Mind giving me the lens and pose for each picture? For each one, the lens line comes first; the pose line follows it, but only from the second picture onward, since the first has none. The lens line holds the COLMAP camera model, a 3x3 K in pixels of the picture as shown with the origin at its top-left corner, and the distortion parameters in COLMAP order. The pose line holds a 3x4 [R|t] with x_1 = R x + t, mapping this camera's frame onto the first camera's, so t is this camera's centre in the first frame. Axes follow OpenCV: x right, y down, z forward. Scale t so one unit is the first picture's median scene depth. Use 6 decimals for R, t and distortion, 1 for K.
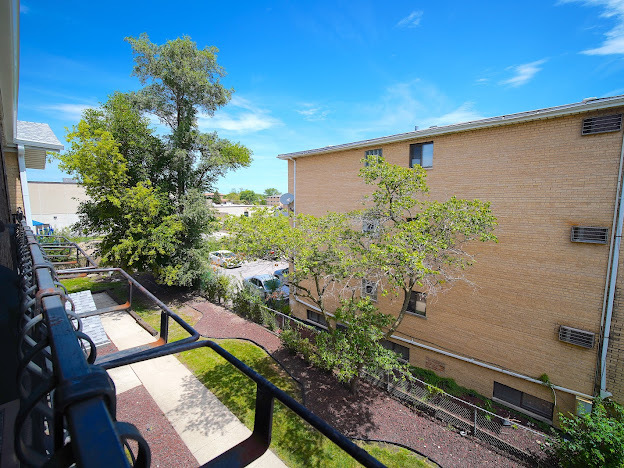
lens RADIAL K [[277.5, 0, 313.6], [0, 277.5, 230.1], [0, 0, 1]] dist [-0.001726, -0.000703]
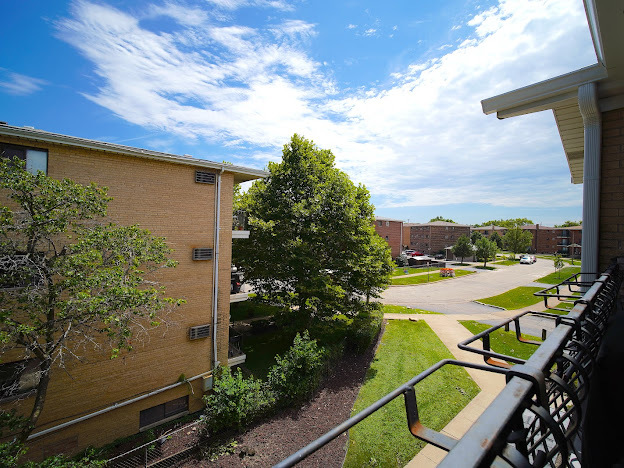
lens RADIAL K [[277.5, 0, 313.6], [0, 277.5, 230.1], [0, 0, 1]] dist [-0.001726, -0.000703]
pose [[0.104677, 0.009428, 0.994462, -0.295414], [0.086188, 0.996107, -0.018516, -0.025676], [-0.990765, 0.087649, 0.103456, 0.261306]]
